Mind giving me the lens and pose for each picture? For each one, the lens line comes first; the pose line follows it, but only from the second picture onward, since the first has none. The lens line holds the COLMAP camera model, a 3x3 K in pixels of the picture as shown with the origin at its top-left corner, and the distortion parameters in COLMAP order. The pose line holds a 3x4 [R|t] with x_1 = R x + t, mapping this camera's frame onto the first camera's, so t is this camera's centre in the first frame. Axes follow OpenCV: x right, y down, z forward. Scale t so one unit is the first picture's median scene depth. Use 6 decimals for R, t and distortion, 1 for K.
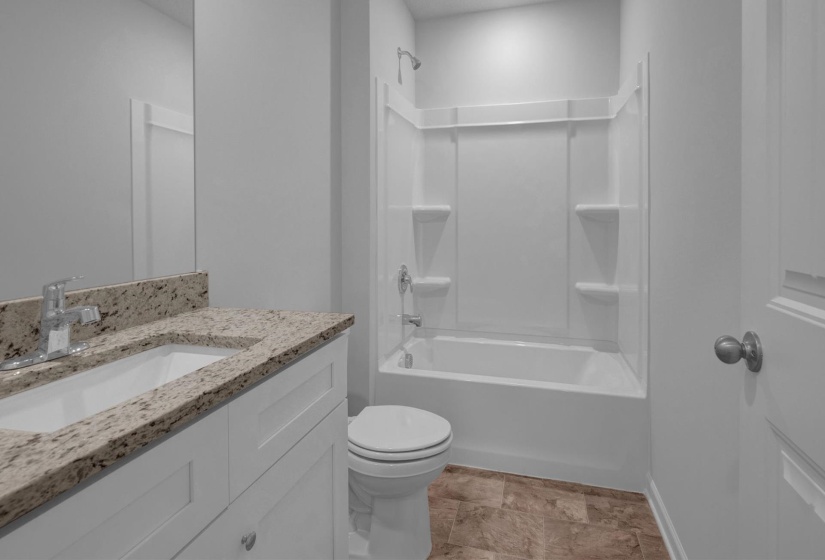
lens RADIAL K [[365.1, 0, 452.8], [0, 365.1, 228.7], [0, 0, 1]] dist [0.004066, -0.002580]
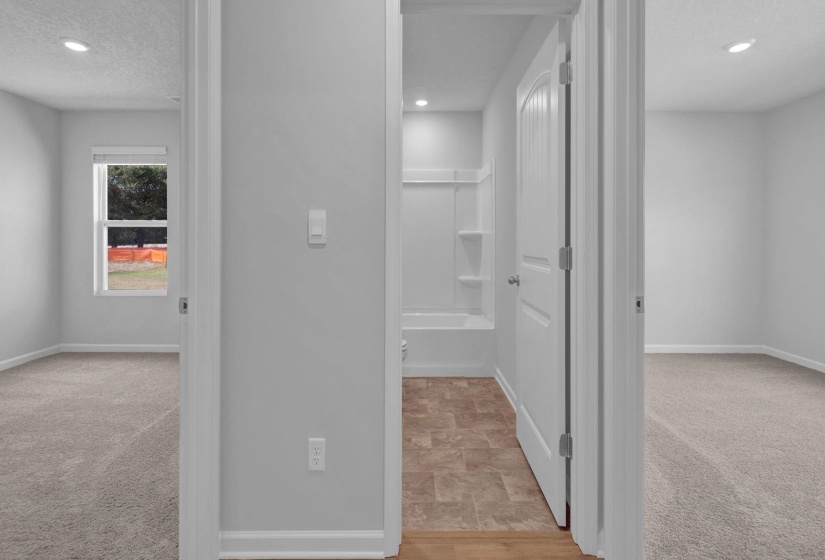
lens RADIAL K [[365.1, 0, 413.7], [0, 365.1, 238.3], [0, 0, 1]] dist [0.004066, -0.002580]
pose [[0.971045, 0.004063, 0.238862, -0.381195], [-0.000039, 0.999858, -0.016849, -0.000023], [-0.238897, 0.016352, 0.970907, -0.844707]]
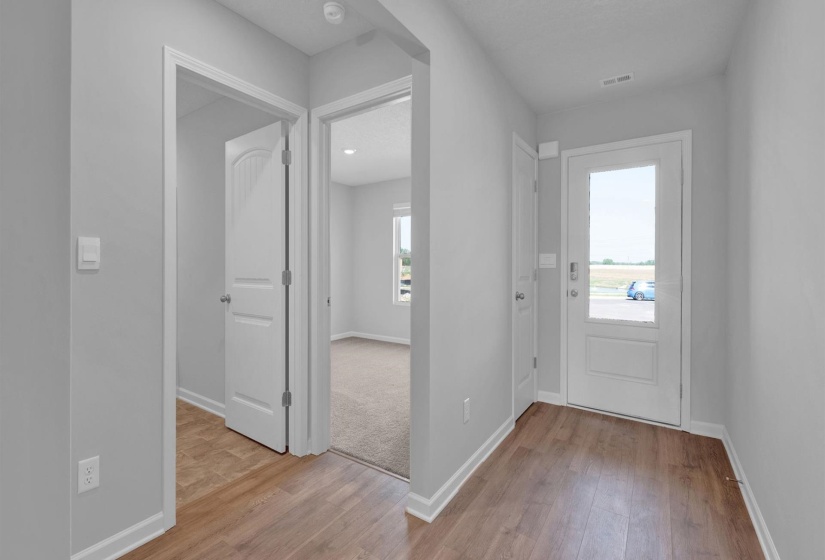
lens RADIAL K [[365.1, 0, 415.5], [0, 365.1, 266.4], [0, 0, 1]] dist [0.004066, -0.002580]
pose [[0.338720, 0.002570, 0.940884, -0.984702], [0.011614, 0.999909, -0.006912, 0.006275], [-0.940815, 0.013269, 0.338659, -1.004875]]
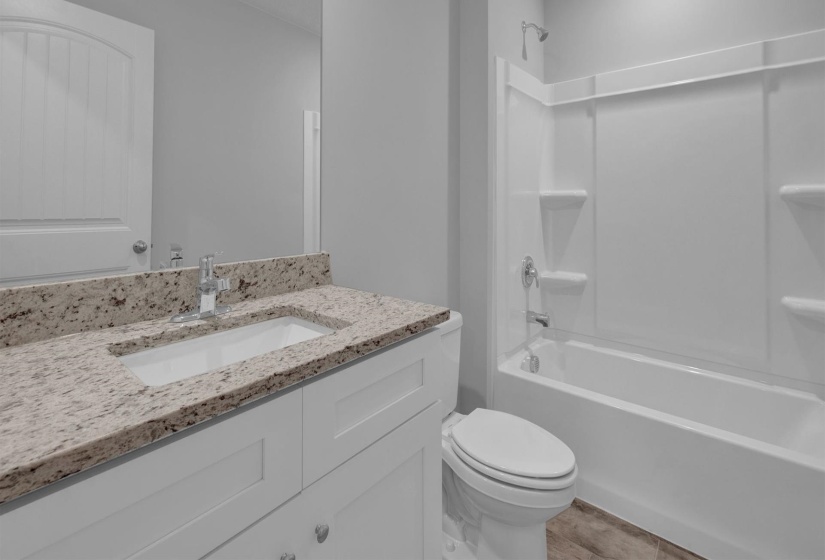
lens RADIAL K [[365.1, 0, 425.1], [0, 365.1, 204.5], [0, 0, 1]] dist [0.004066, -0.002580]
pose [[0.896374, -0.001343, -0.443296, 0.044948], [-0.012662, 0.999510, -0.028631, 0.000368], [0.443117, 0.031277, 0.895918, 0.079084]]
